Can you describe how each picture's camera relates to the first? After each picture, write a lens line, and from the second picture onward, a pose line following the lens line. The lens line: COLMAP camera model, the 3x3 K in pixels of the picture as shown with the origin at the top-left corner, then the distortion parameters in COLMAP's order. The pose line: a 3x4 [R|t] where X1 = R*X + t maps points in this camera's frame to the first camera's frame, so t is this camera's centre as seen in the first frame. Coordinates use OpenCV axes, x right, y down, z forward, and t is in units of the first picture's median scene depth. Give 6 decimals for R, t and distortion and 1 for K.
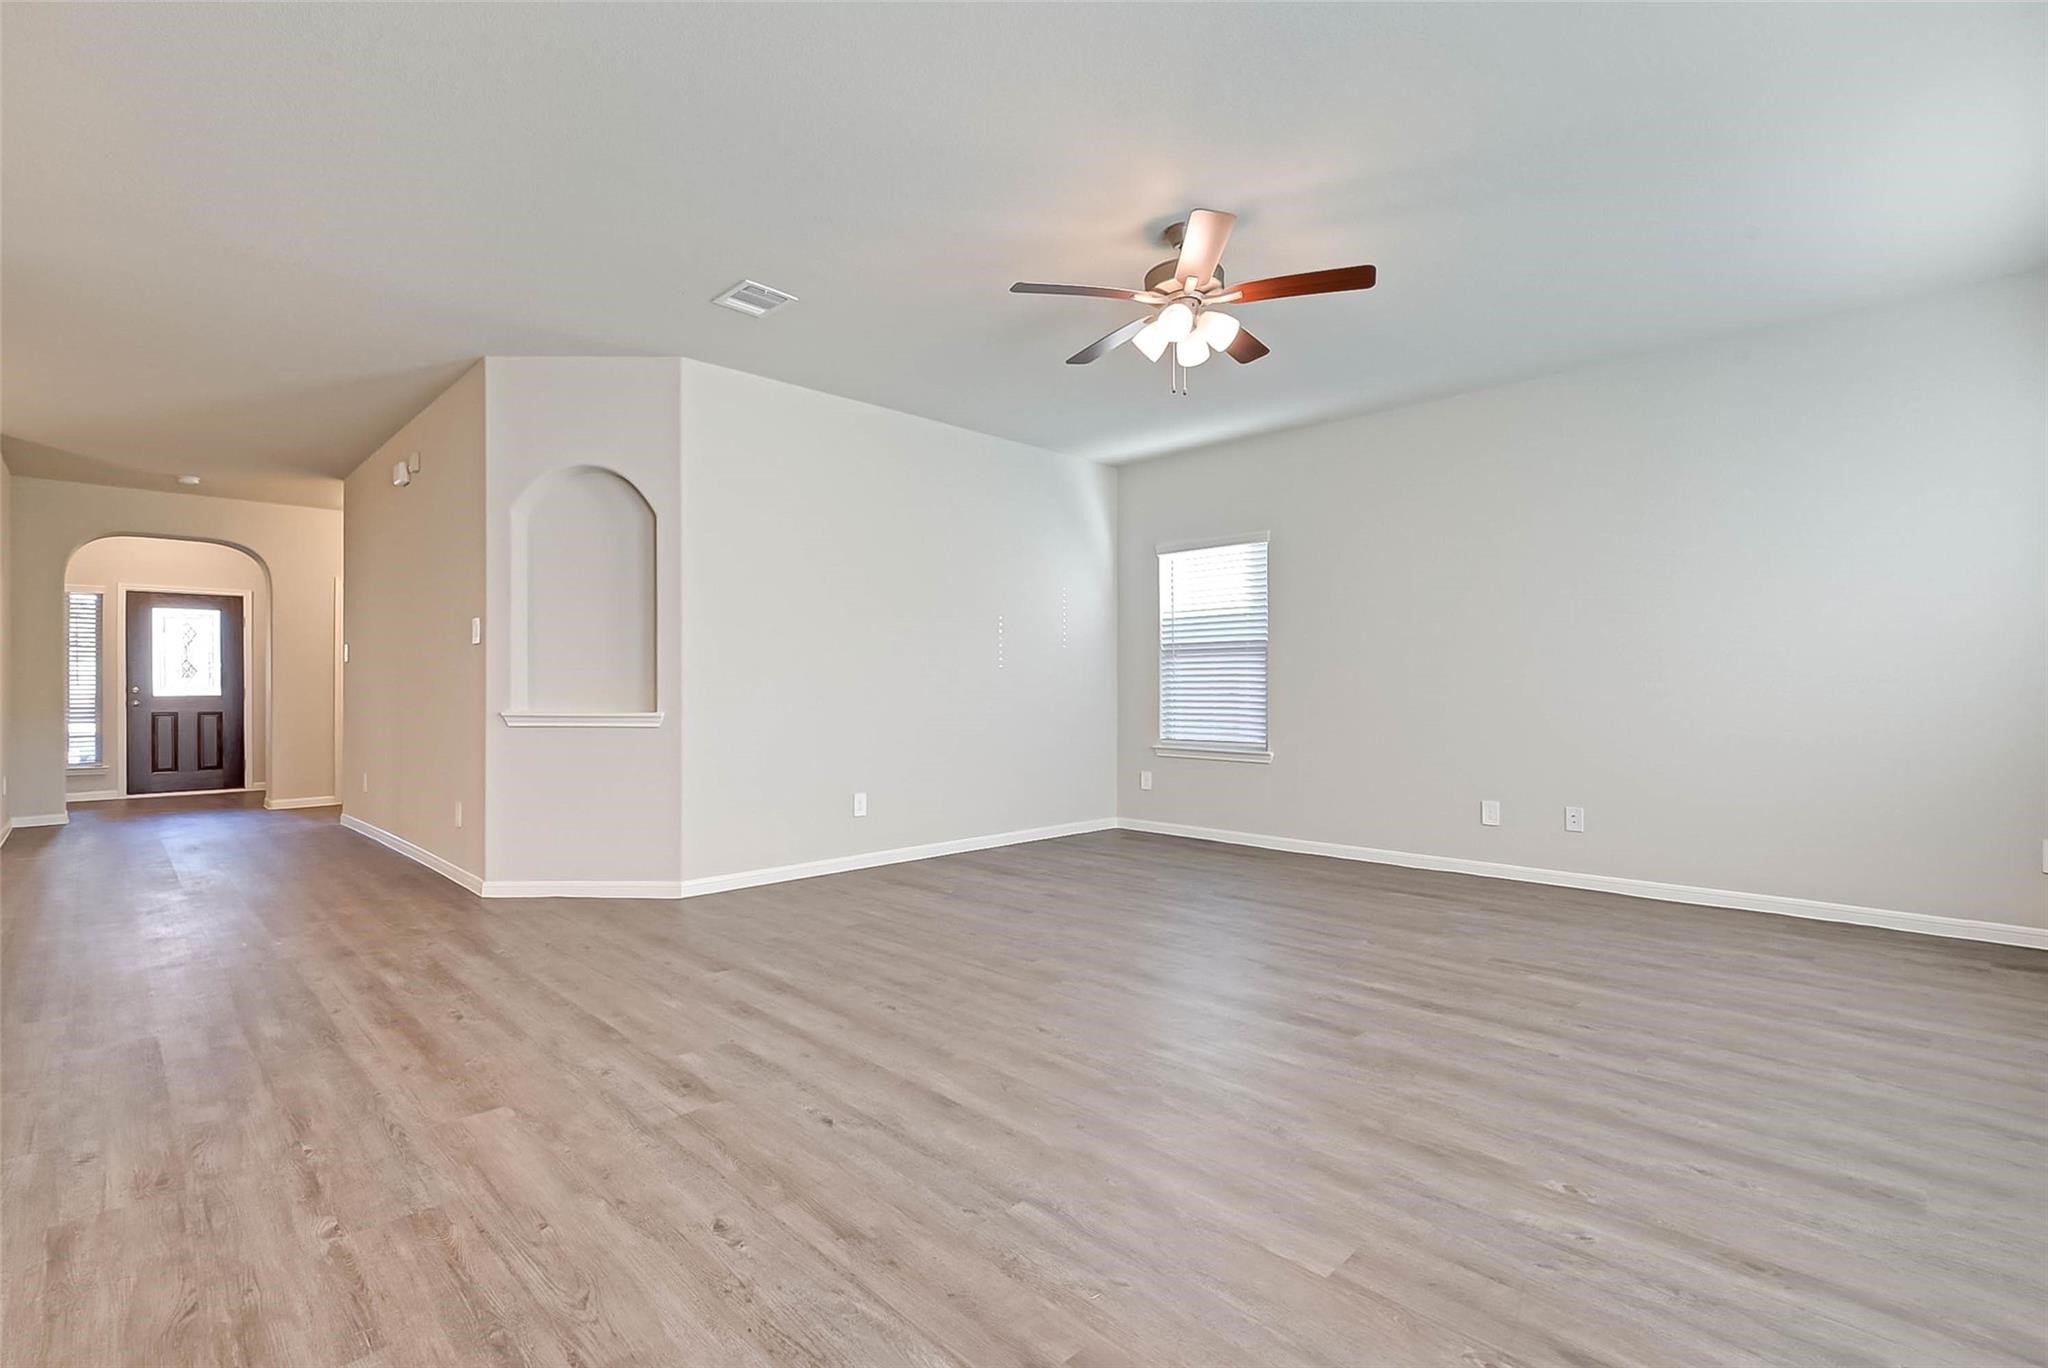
lens RADIAL K [[964.2, 0, 1019.2], [0, 964.2, 687.4], [0, 0, 1]] dist [-0.005074, 0.000228]
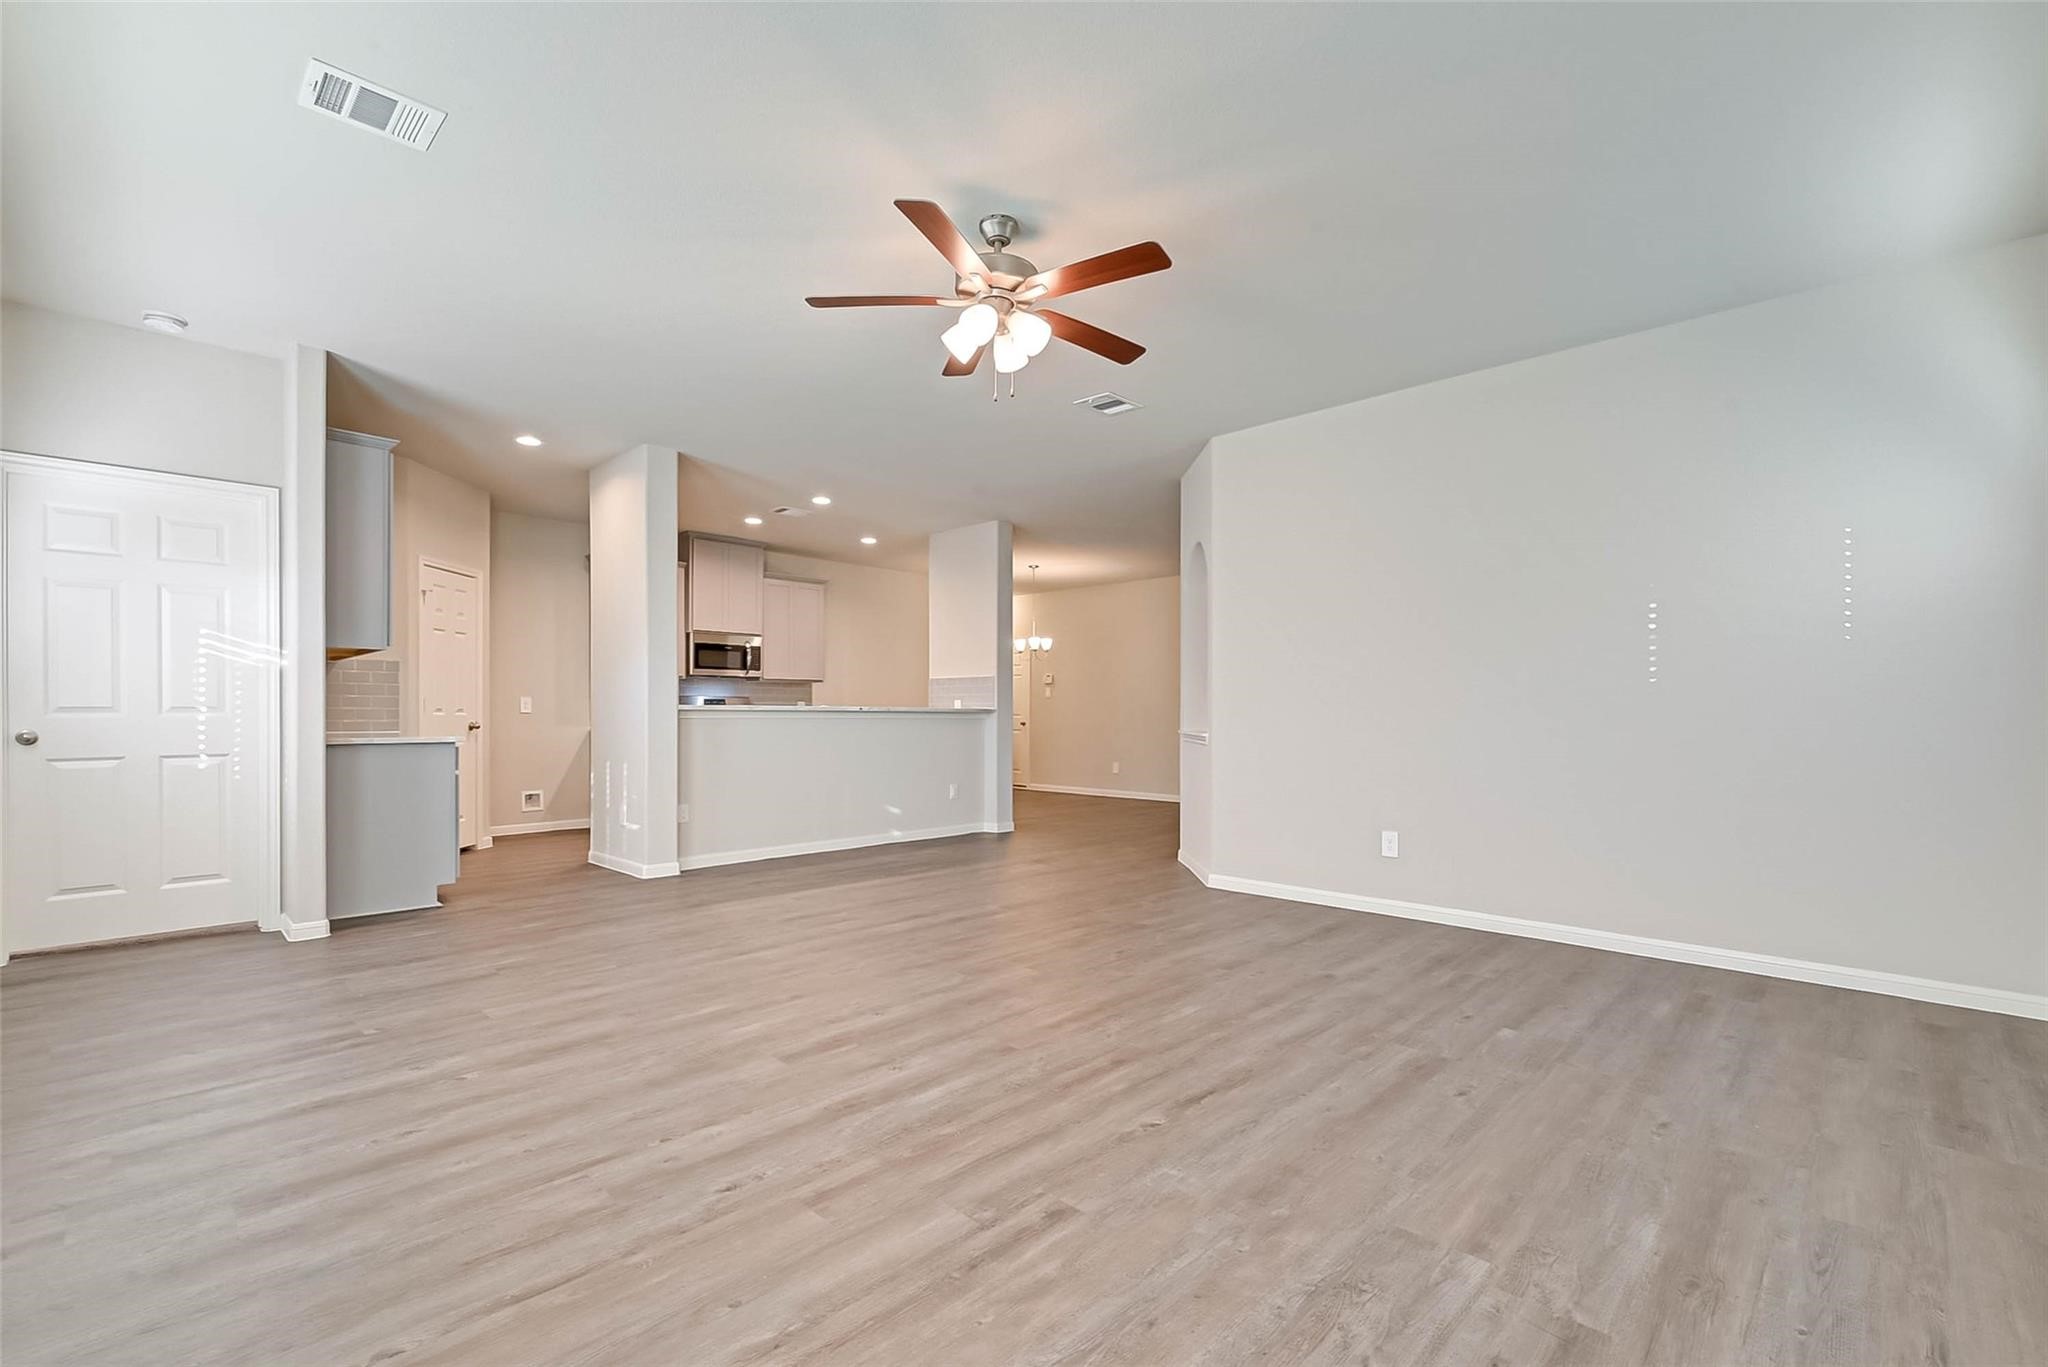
lens RADIAL K [[879.9, 0, 985.7], [0, 879.9, 720.6], [0, 0, 1]] dist [-0.004539, -0.000255]
pose [[-0.004027, 0.008252, -0.999958, 1.311248], [0.001216, 0.999965, 0.008248, 0.000026], [0.999991, -0.001182, -0.004037, 1.264397]]
